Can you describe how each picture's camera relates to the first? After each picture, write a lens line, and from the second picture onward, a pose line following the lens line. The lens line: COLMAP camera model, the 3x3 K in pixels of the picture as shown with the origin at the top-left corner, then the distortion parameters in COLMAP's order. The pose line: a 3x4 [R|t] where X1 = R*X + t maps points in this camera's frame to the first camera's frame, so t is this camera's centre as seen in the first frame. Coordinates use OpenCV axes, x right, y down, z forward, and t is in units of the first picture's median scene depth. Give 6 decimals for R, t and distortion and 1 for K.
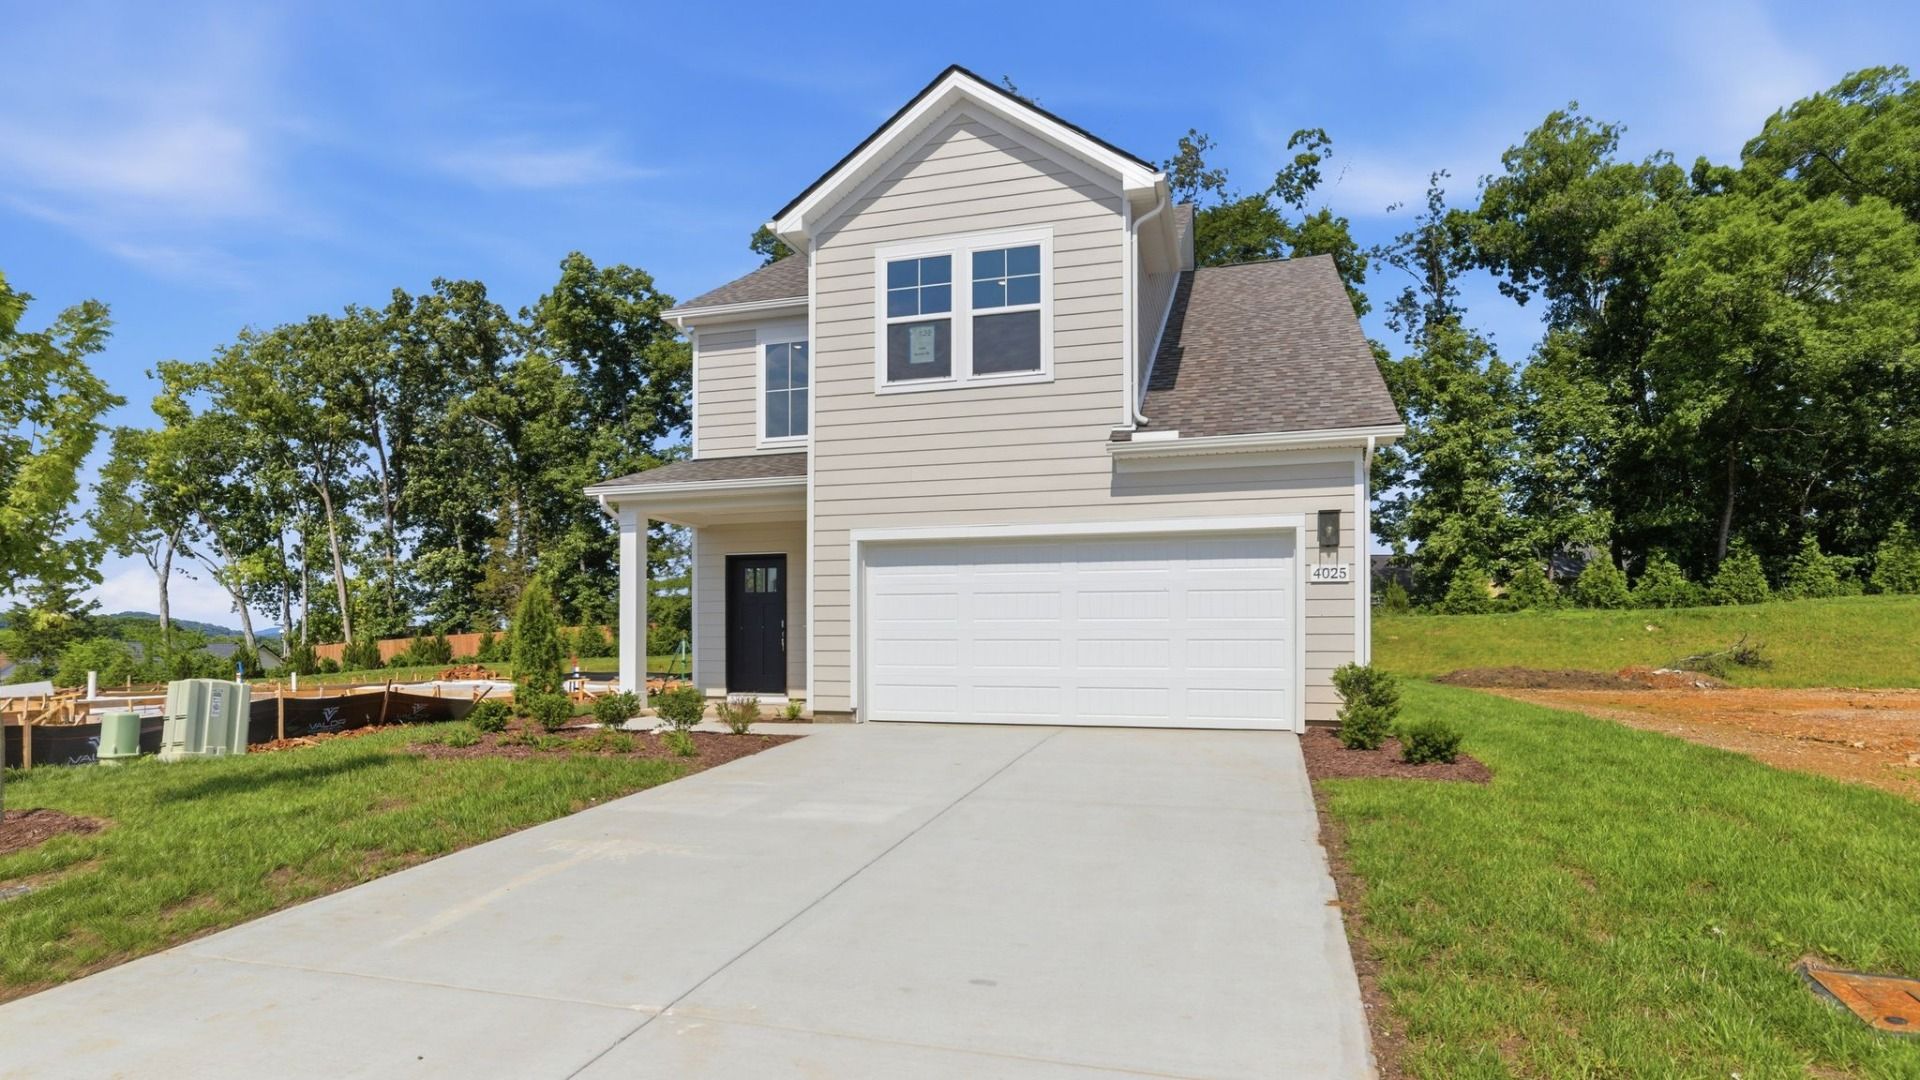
lens RADIAL K [[858.6, 0, 954.2], [0, 858.6, 534.6], [0, 0, 1]] dist [0.001124, 0.000828]
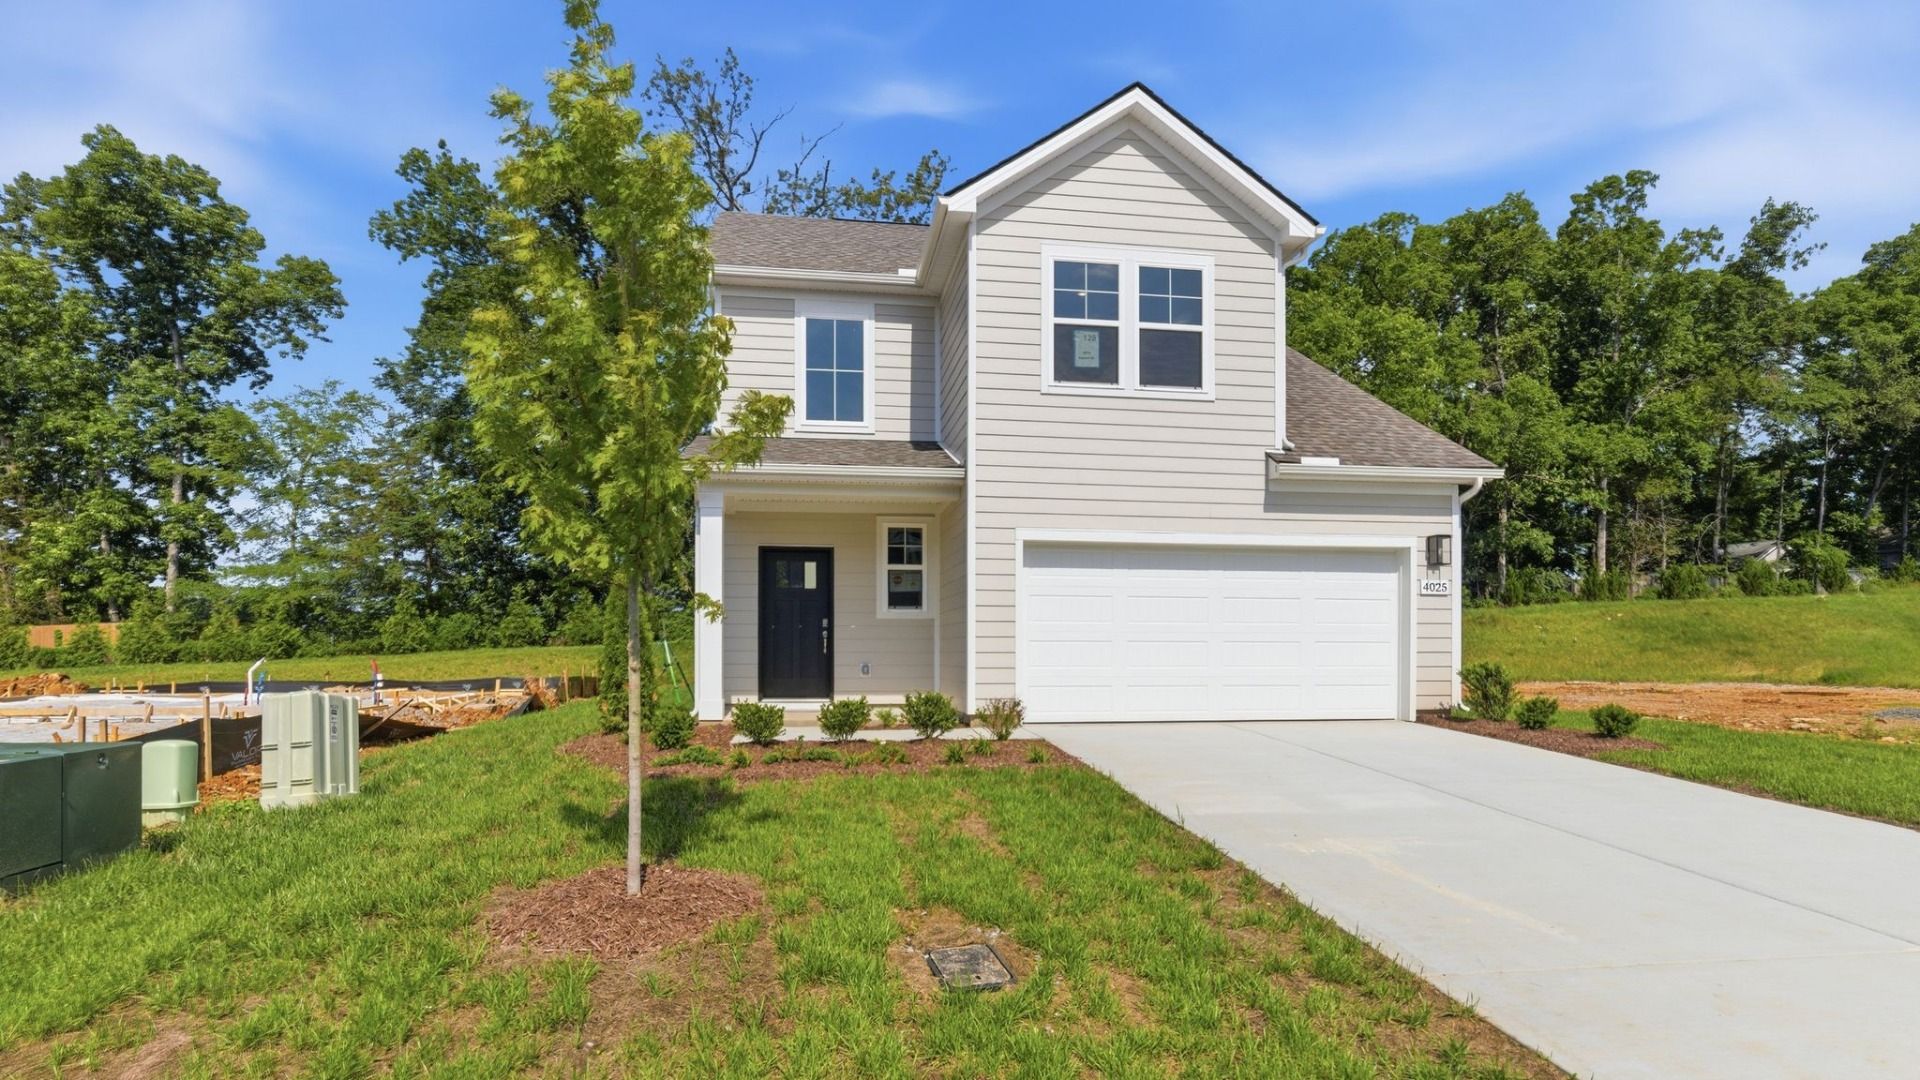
lens RADIAL K [[873.8, 0, 935.8], [0, 873.8, 545.8], [0, 0, 1]] dist [-0.001316, 0.000308]
pose [[0.925108, 0.044908, 0.377040, -0.570189], [-0.049147, 0.998790, 0.001625, 0.016471], [-0.376510, -0.020033, 0.926196, 0.109927]]
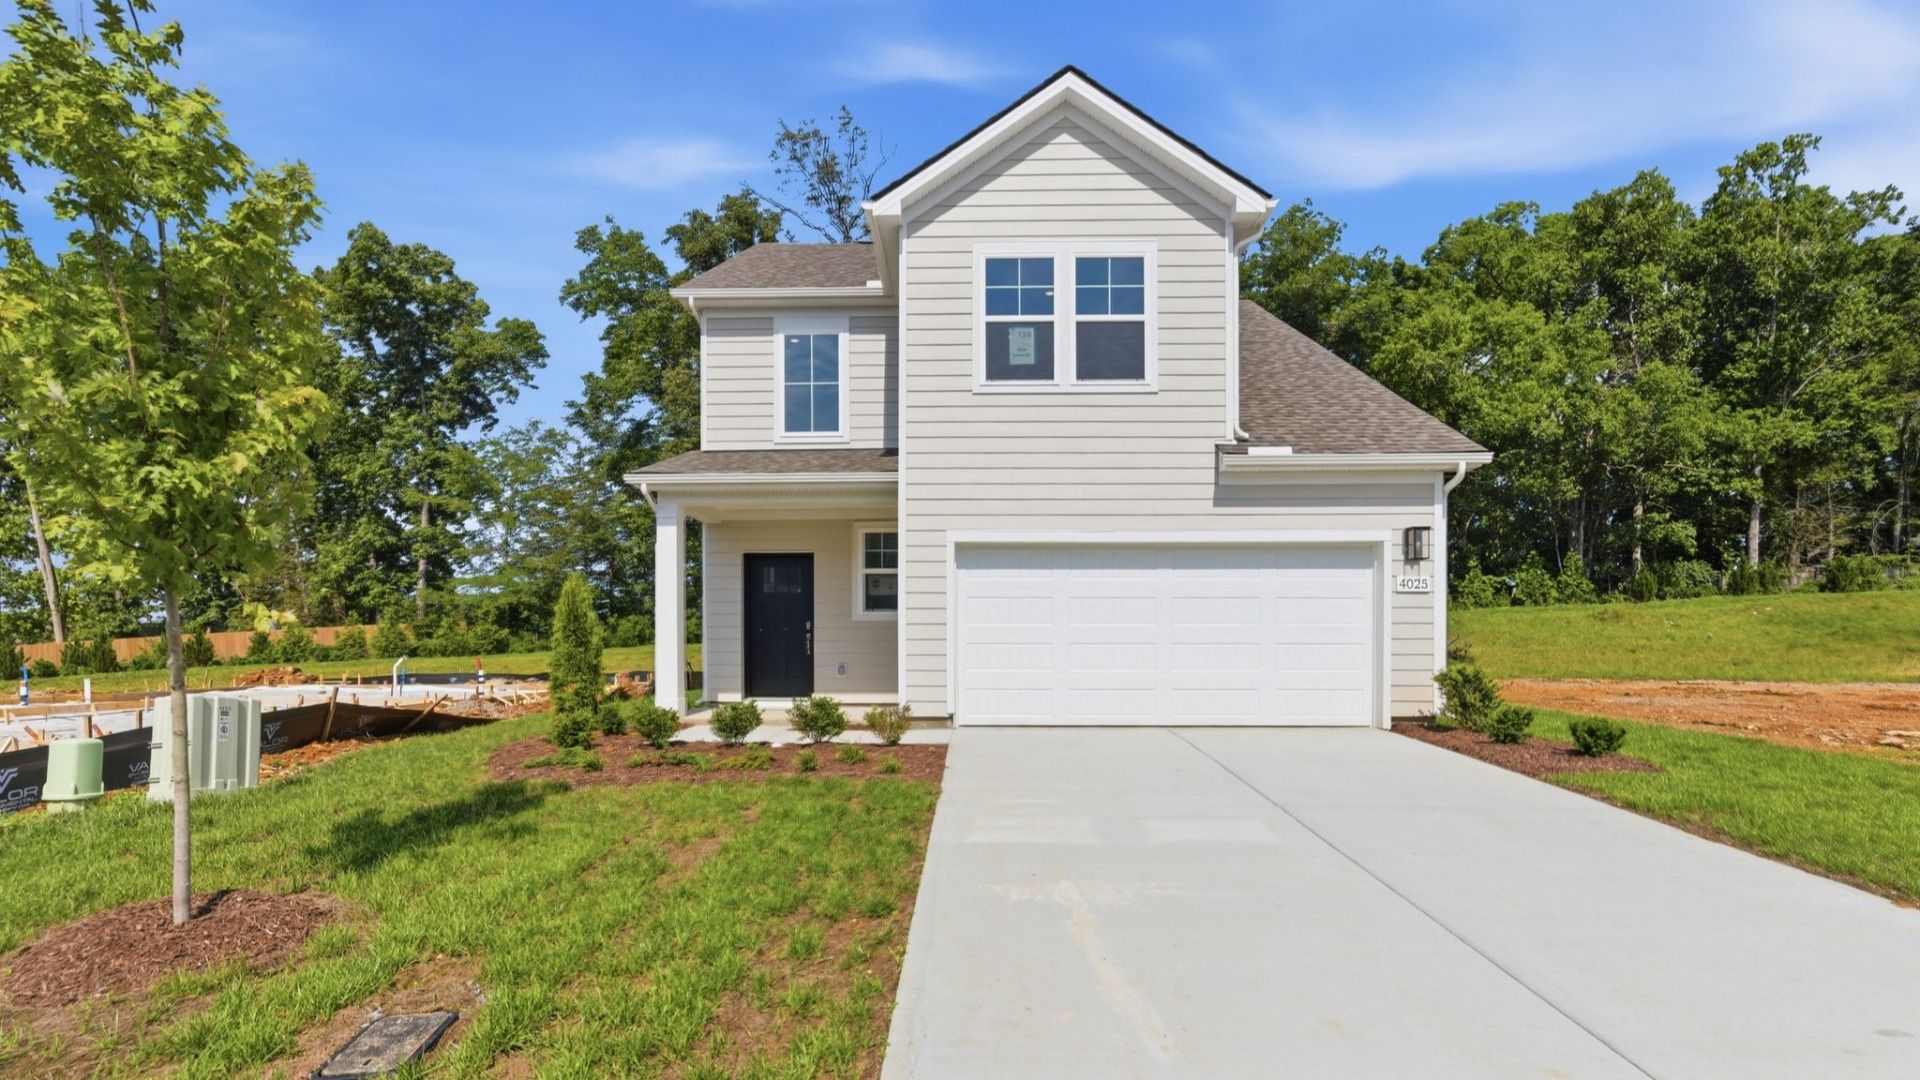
lens RADIAL K [[794.6, 0, 942.9], [0, 794.6, 558.8], [0, 0, 1]] dist [0.000424, 0.000531]
pose [[0.972850, 0.024754, 0.230107, -0.325407], [-0.029570, 0.999409, 0.017507, 0.010464], [-0.229538, -0.023836, 0.973008, 0.122107]]
